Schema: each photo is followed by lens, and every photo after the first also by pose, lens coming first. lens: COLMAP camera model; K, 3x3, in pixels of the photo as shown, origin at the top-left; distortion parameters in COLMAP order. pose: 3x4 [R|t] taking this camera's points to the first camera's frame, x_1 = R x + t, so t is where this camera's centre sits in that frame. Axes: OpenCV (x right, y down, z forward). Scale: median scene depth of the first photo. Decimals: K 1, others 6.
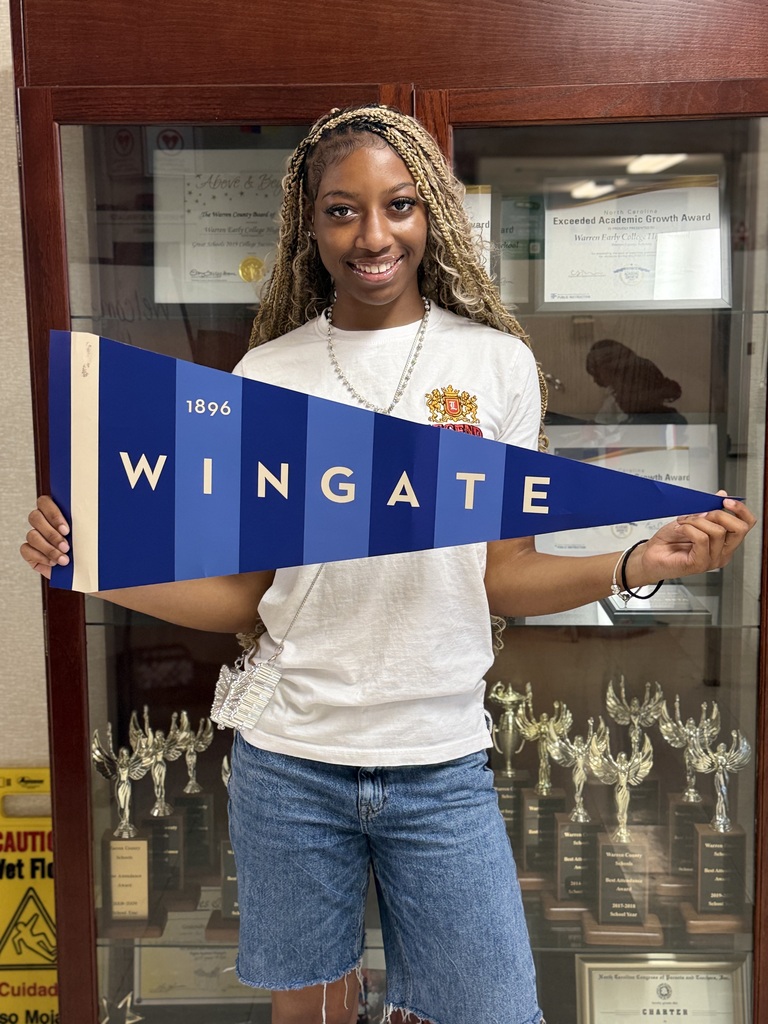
lens RADIAL K [[1272.7, 0, 378.9], [0, 1272.7, 506.3], [0, 0, 1]] dist [0.169002, -0.431143]
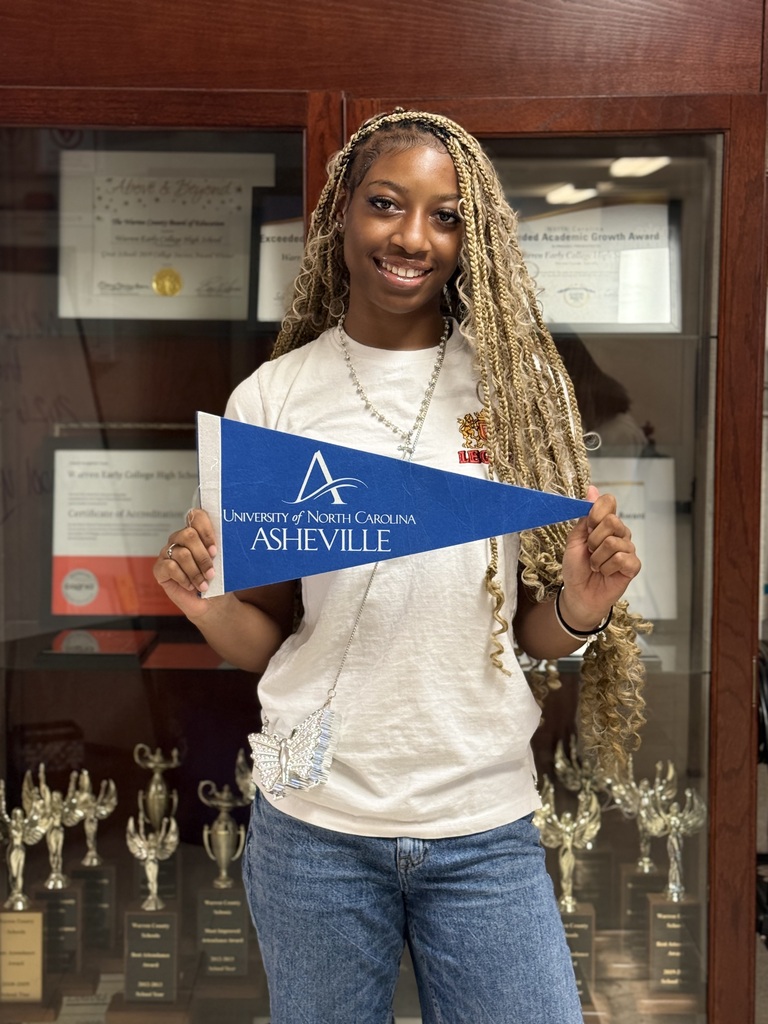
lens RADIAL K [[1658.2, 0, 384.0], [0, 1658.2, 512.0], [0, 0, 1]] dist [0.093713, -0.017402]
pose [[0.999135, 0.009073, 0.040577, 0.008477], [-0.007224, 0.998939, -0.045480, 0.031888], [-0.040946, 0.045147, 0.998141, -0.186149]]
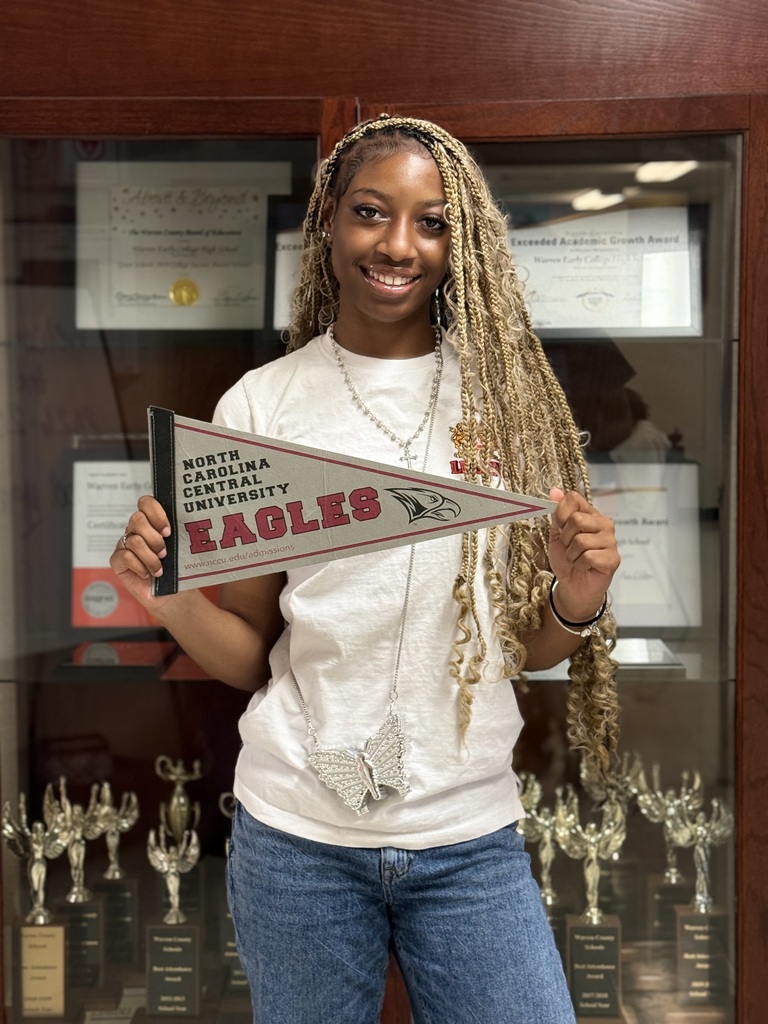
lens RADIAL K [[1668.1, 0, 380.8], [0, 1668.1, 514.3], [0, 0, 1]] dist [0.130546, -0.196756]
pose [[0.999822, -0.000518, 0.018865, 0.018217], [0.001448, 0.998783, -0.049302, 0.031871], [-0.018816, 0.049321, 0.998606, -0.185615]]
